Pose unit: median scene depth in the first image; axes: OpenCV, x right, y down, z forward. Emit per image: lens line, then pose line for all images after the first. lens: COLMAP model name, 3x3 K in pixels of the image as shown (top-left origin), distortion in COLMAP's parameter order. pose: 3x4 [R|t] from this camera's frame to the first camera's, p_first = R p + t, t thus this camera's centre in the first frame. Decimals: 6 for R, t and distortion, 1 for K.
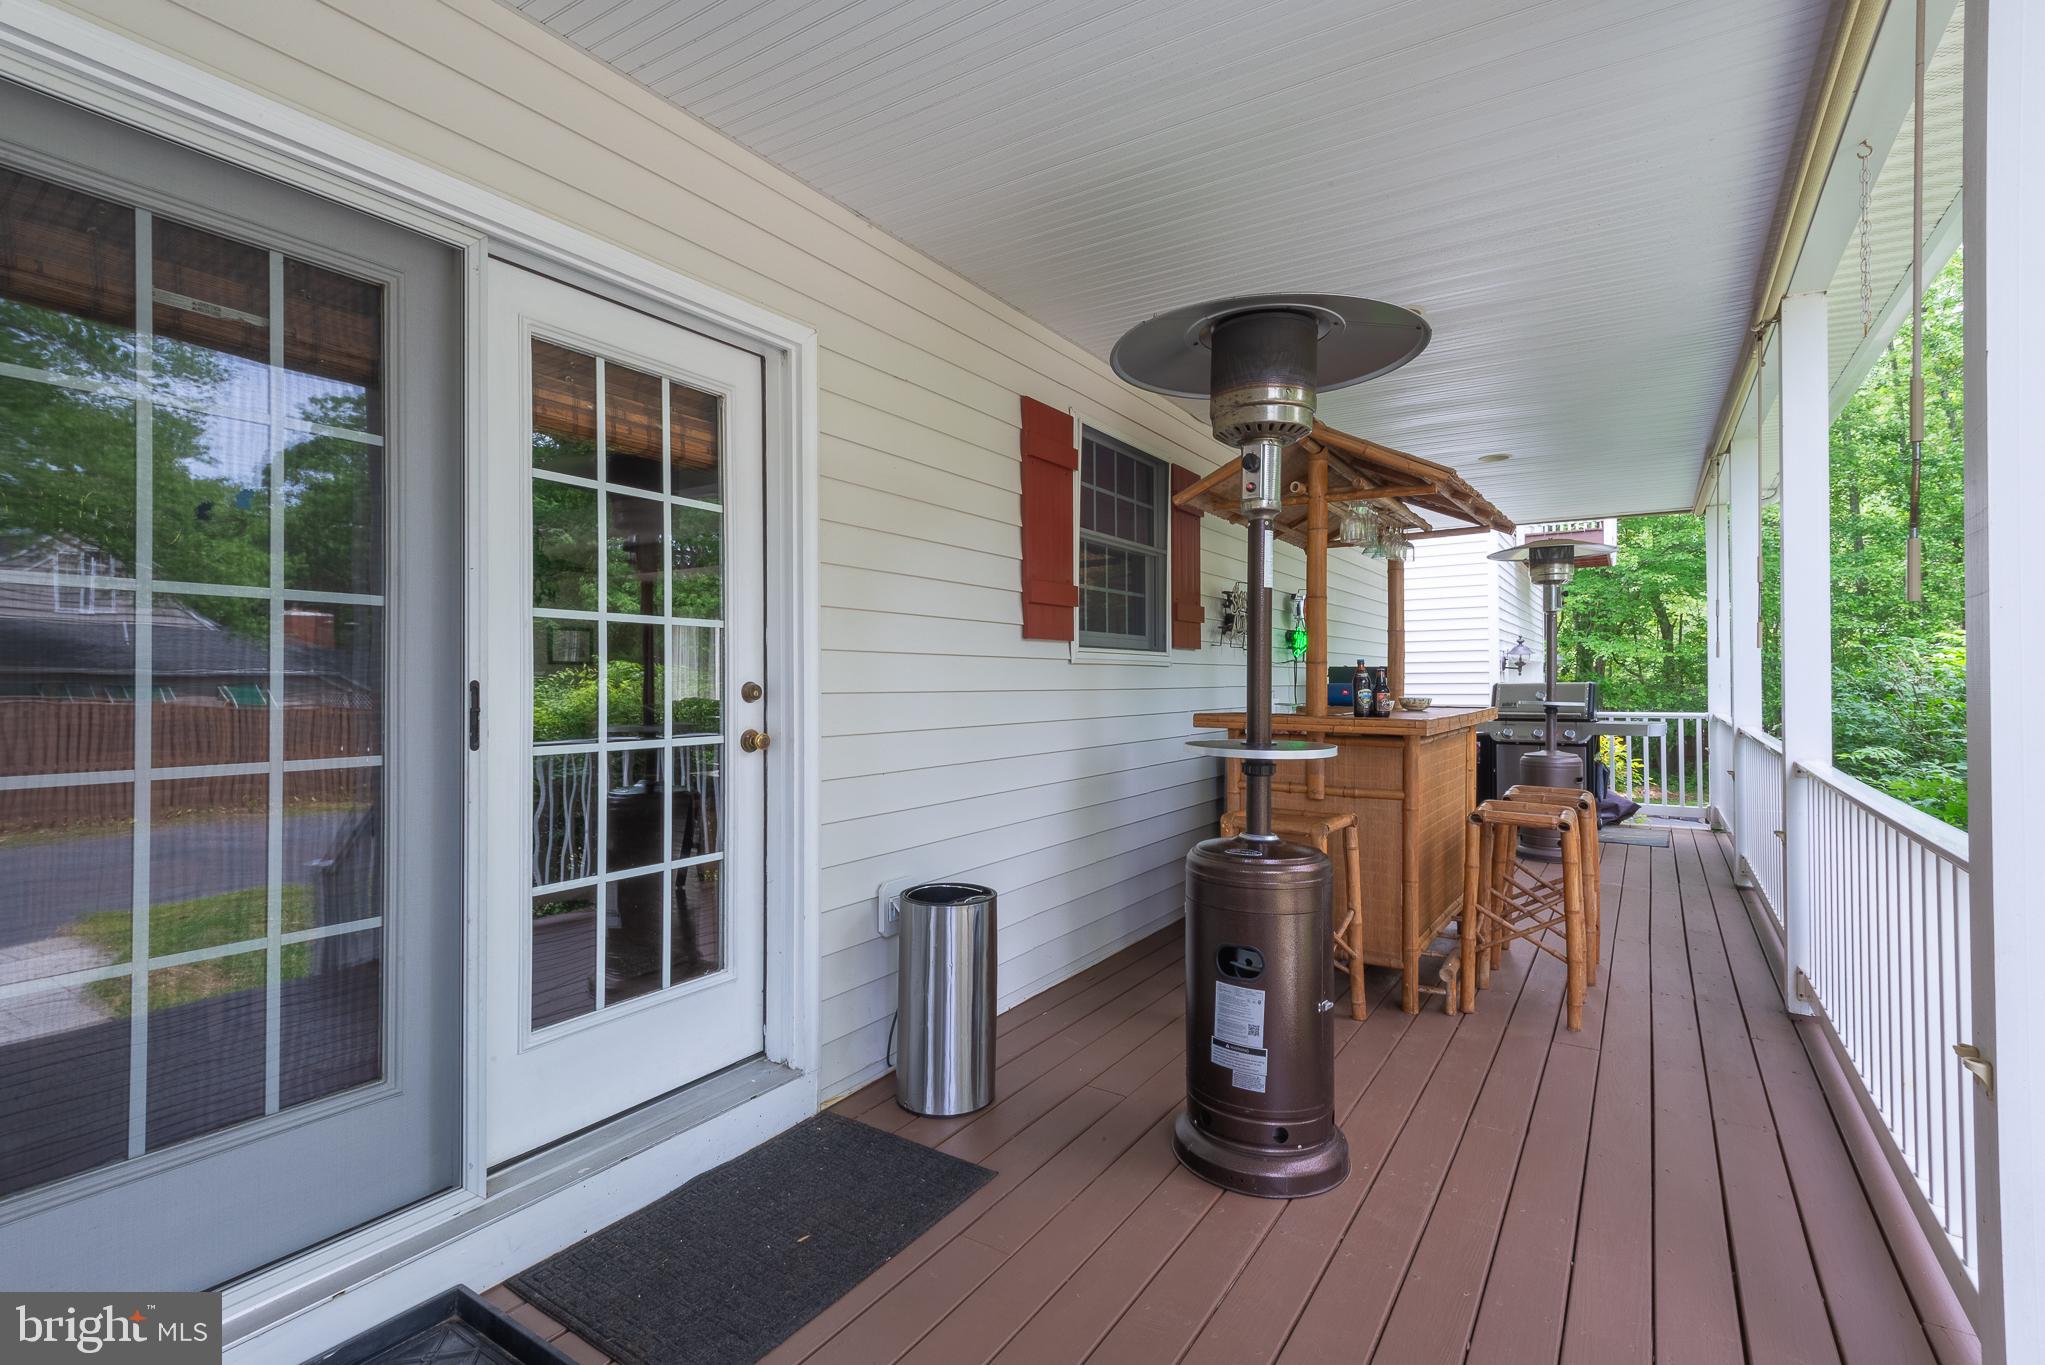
lens RADIAL K [[935.2, 0, 1037.7], [0, 935.2, 672.3], [0, 0, 1]] dist [0.001454, -0.001765]
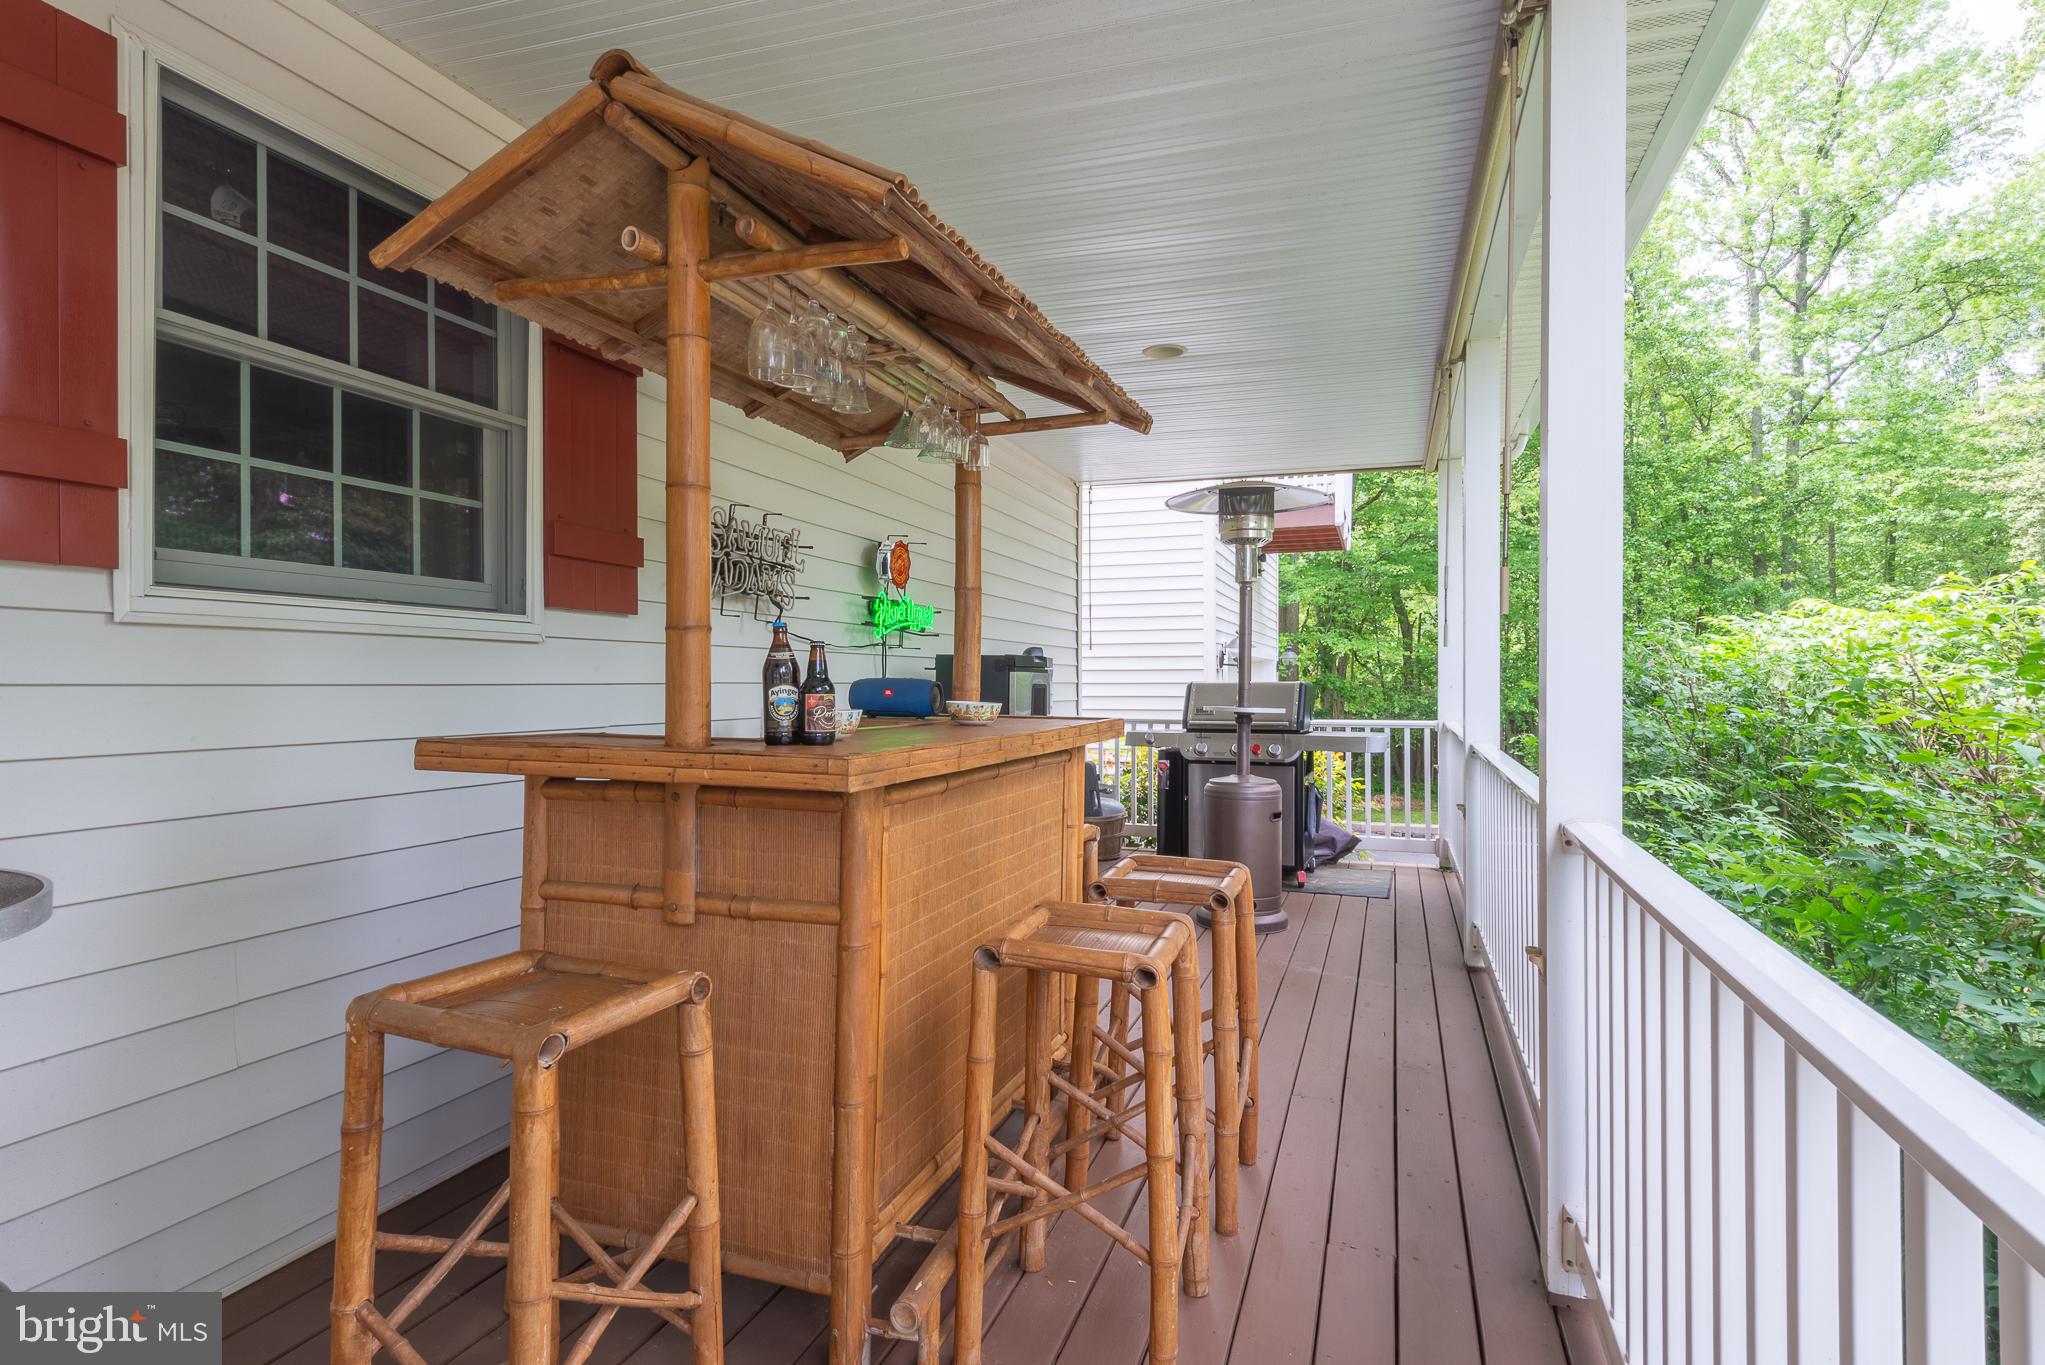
lens RADIAL K [[1074.7, 0, 1013.8], [0, 1074.7, 679.3], [0, 0, 1]] dist [0.023679, -0.003028]
pose [[0.970906, 0.007913, 0.239328, 0.213880], [-0.010201, 0.999913, 0.008322, 0.005648], [-0.239242, -0.010522, 0.970903, 0.285701]]
